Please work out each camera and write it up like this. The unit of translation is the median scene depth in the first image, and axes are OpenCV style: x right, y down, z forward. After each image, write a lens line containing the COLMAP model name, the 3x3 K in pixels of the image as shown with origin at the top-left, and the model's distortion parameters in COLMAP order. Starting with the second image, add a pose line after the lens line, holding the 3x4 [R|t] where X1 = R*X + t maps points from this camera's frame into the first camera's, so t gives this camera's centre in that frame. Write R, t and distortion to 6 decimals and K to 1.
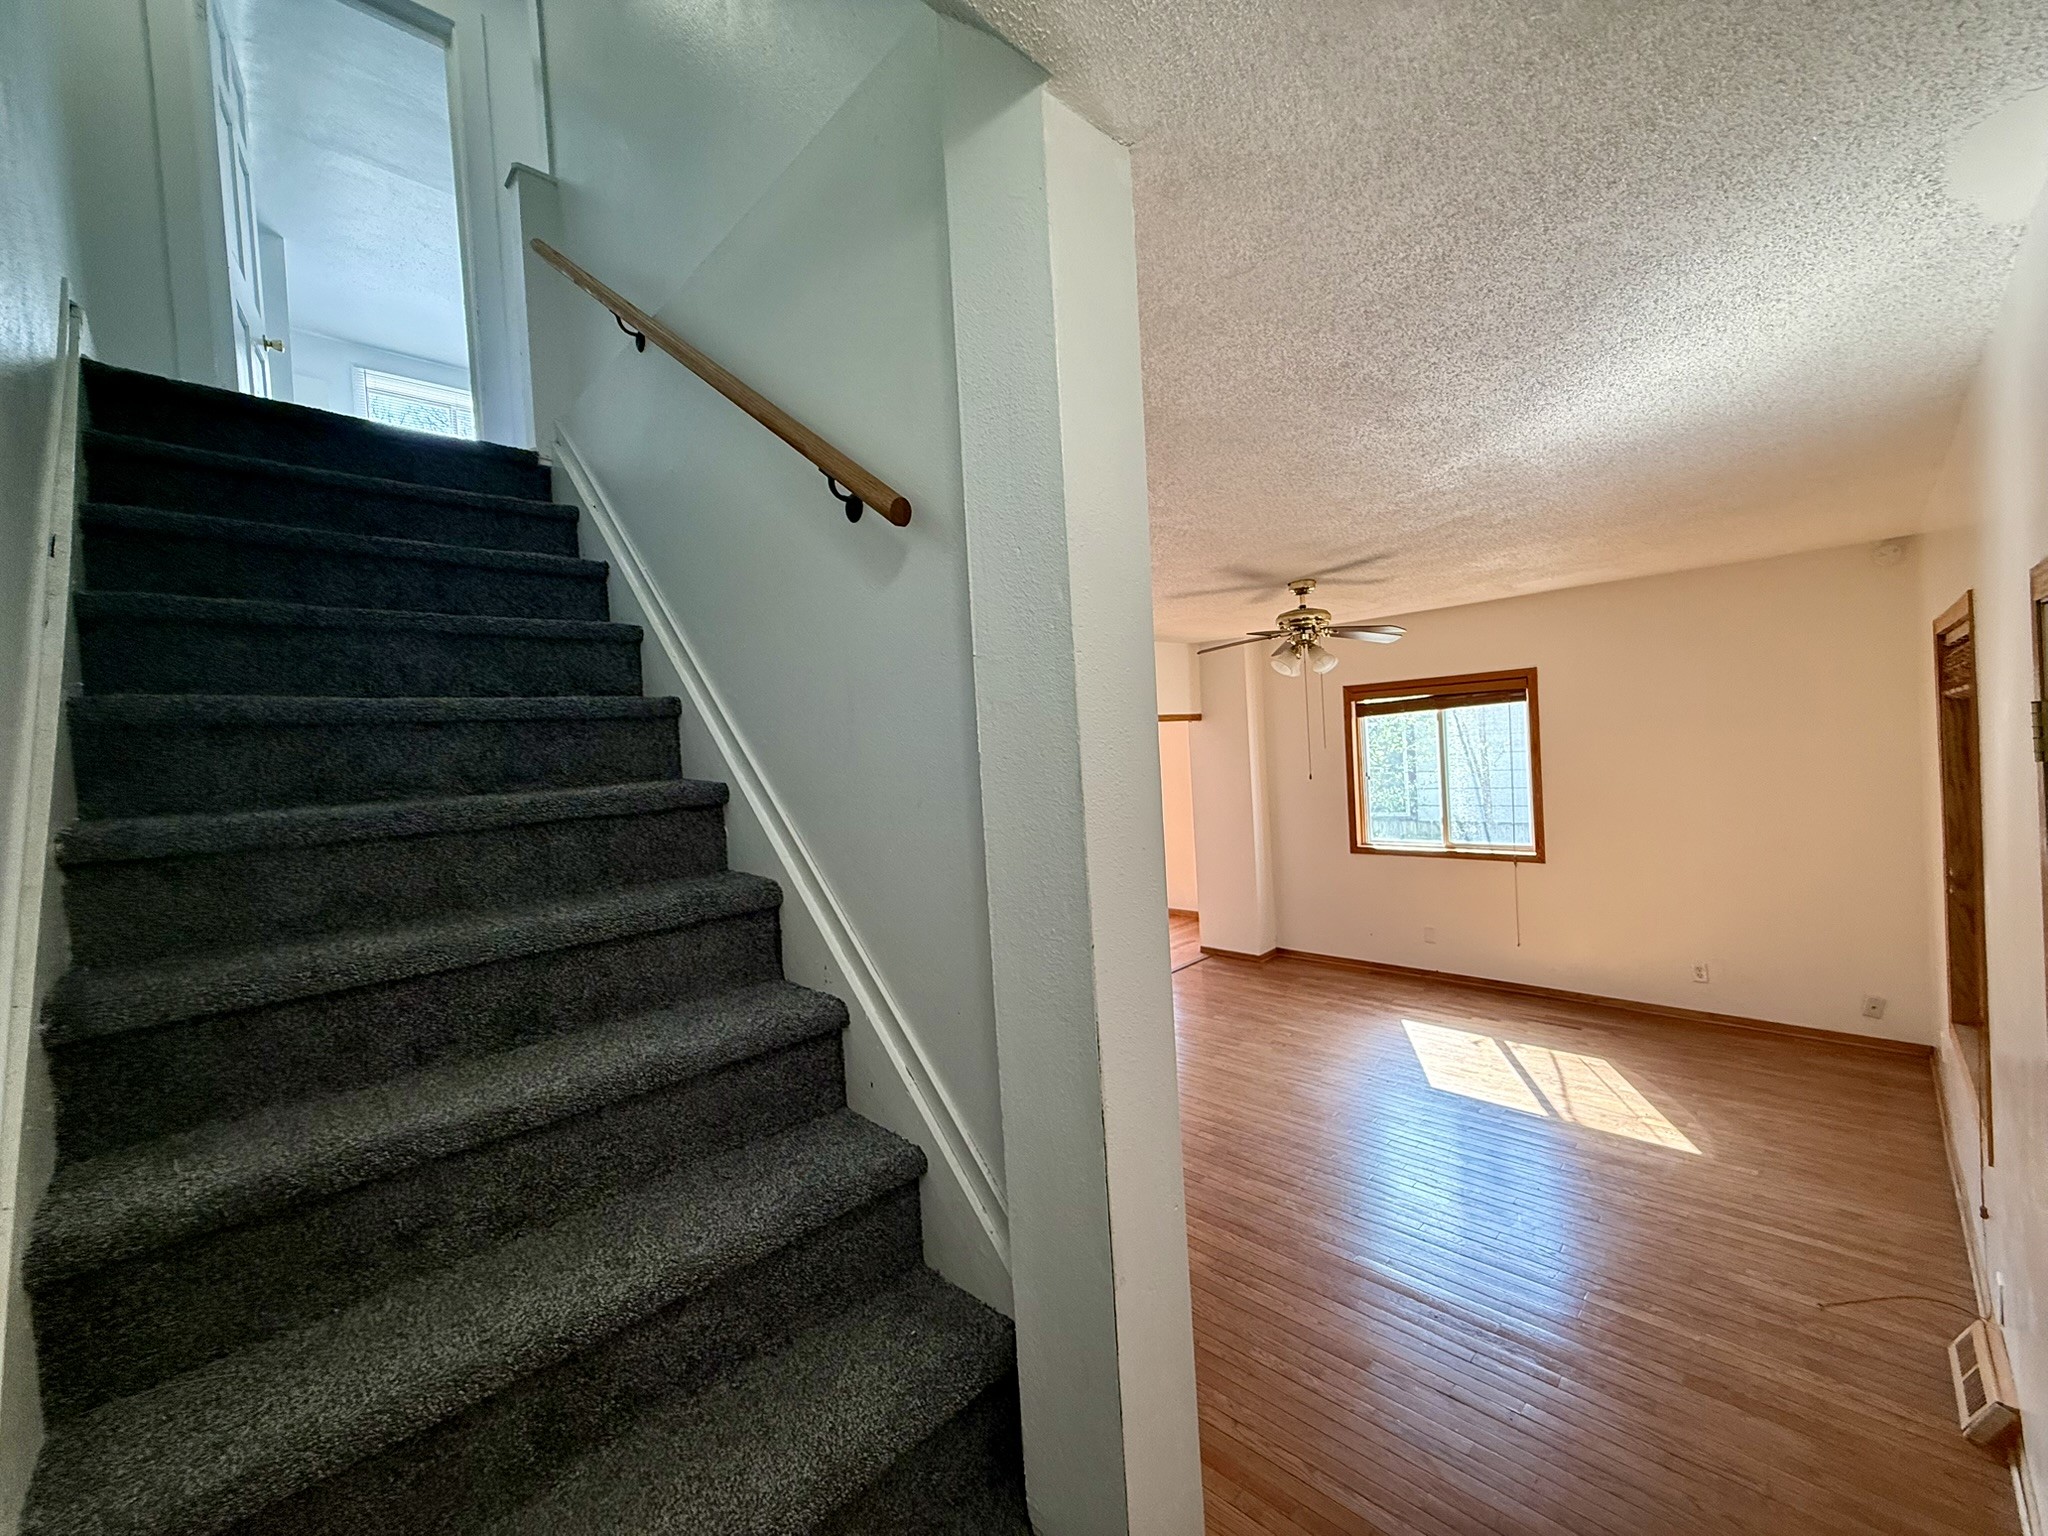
lens RADIAL K [[815.8, 0, 1022.0], [0, 815.8, 767.4], [0, 0, 1]] dist [-0.002416, -0.000410]
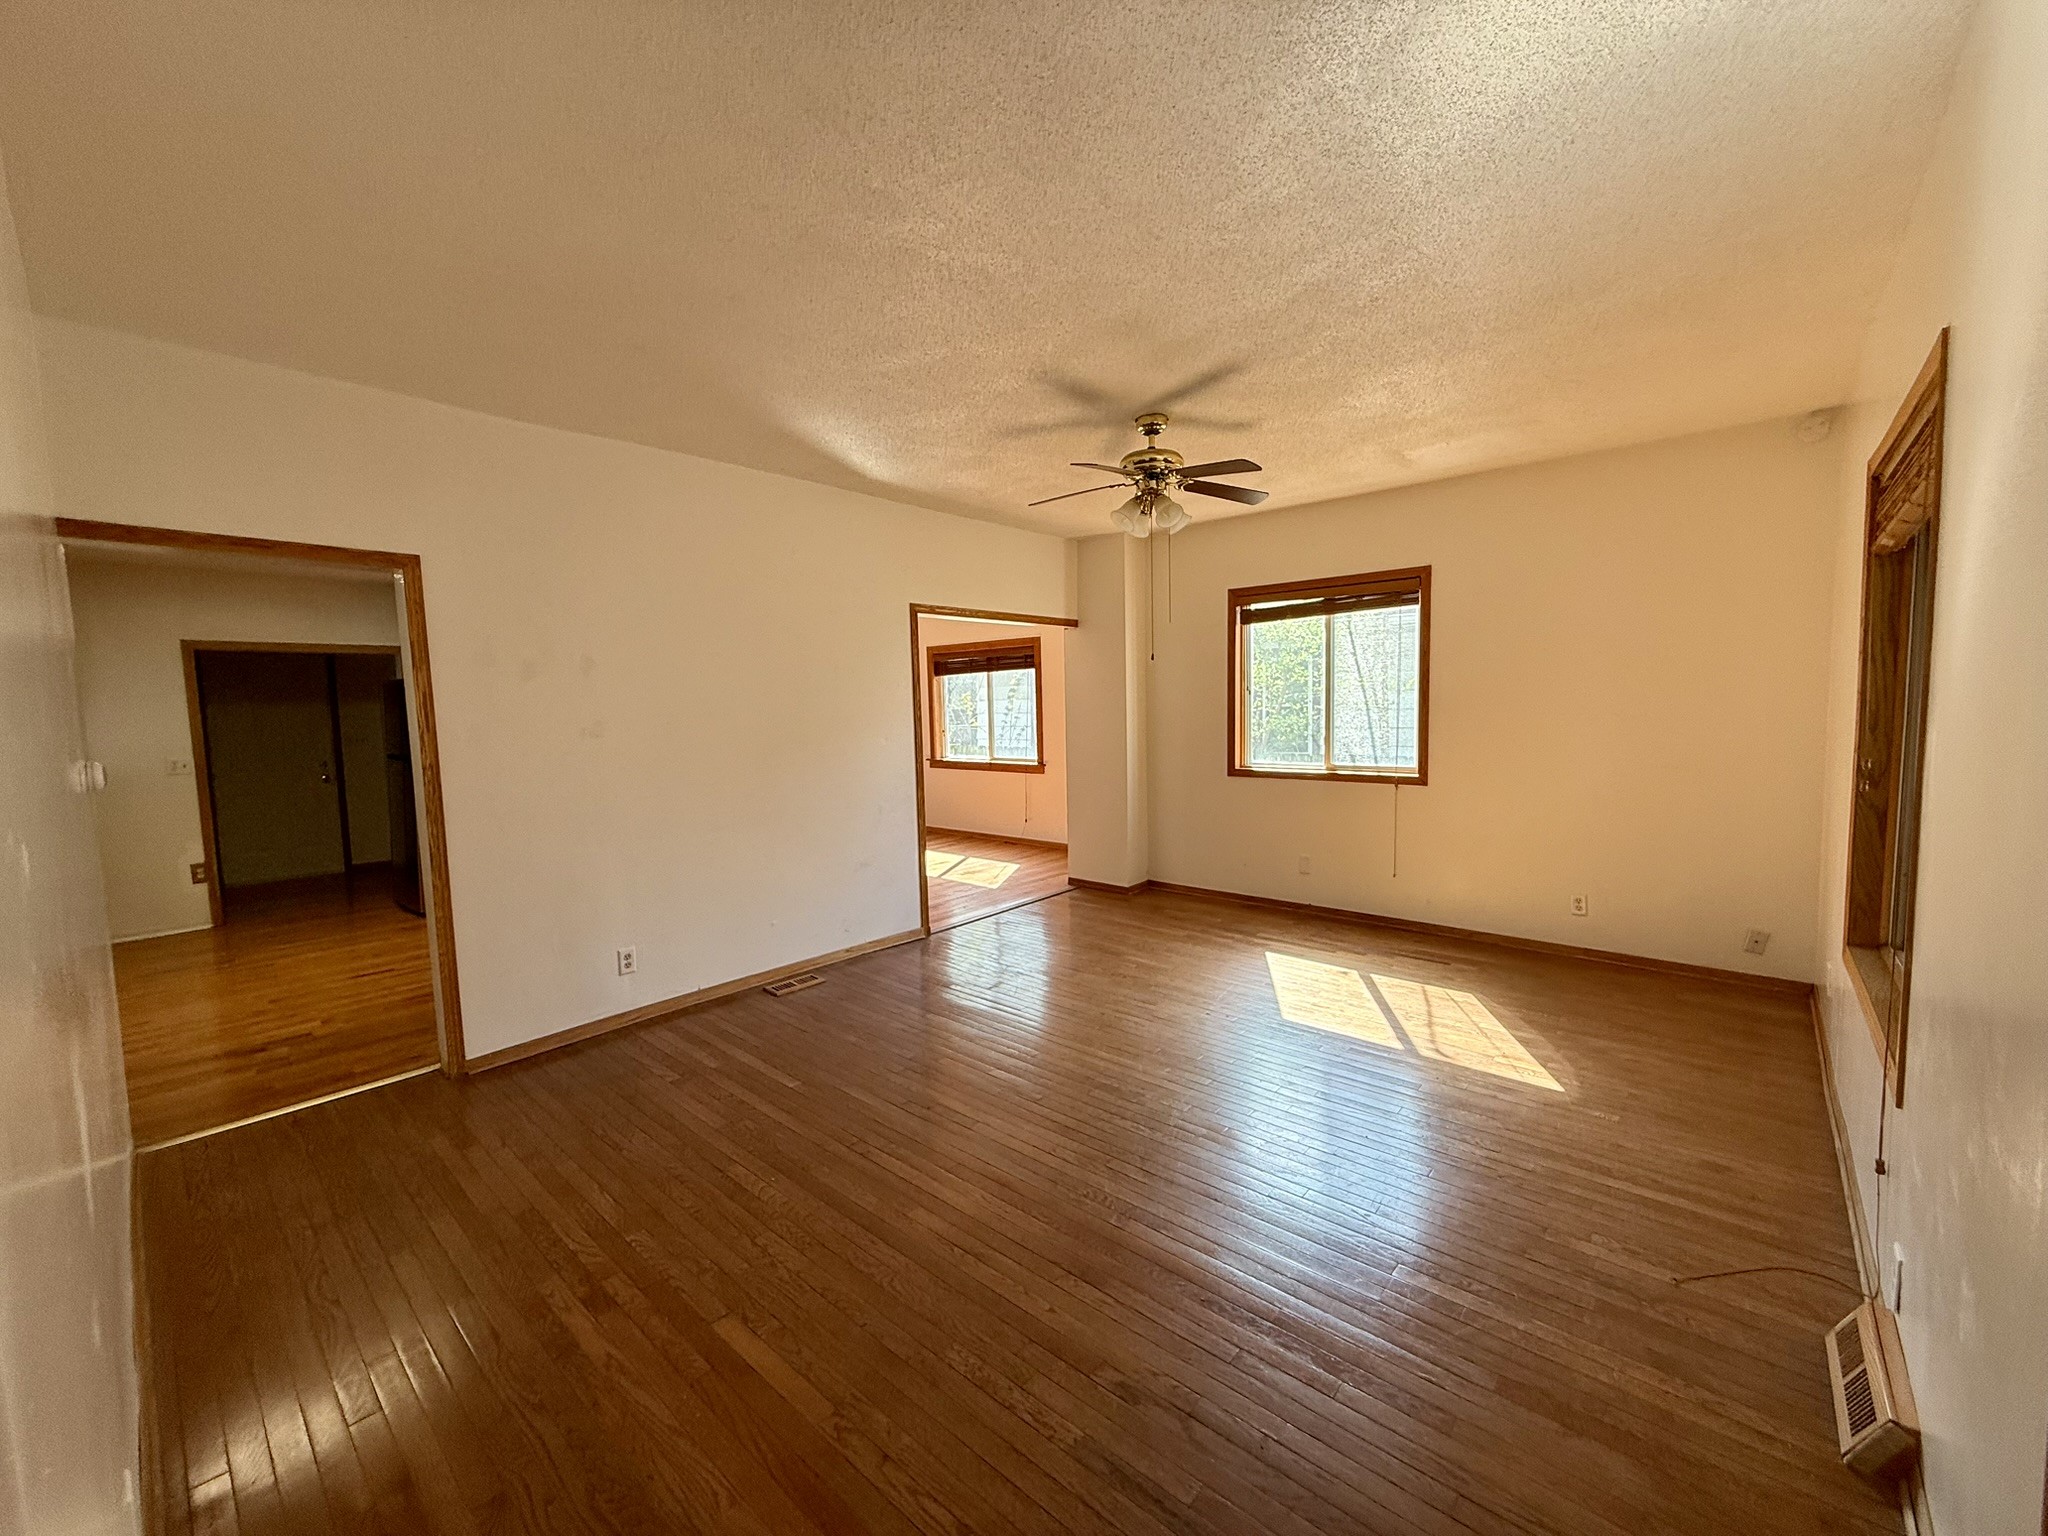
lens RADIAL K [[815.8, 0, 1024.6], [0, 815.8, 768.5], [0, 0, 1]] dist [-0.002416, -0.000410]
pose [[0.996686, 0.032720, 0.074468, 0.171588], [-0.036649, 0.997974, 0.052011, 0.091075], [-0.072616, -0.054568, 0.995866, 0.176652]]
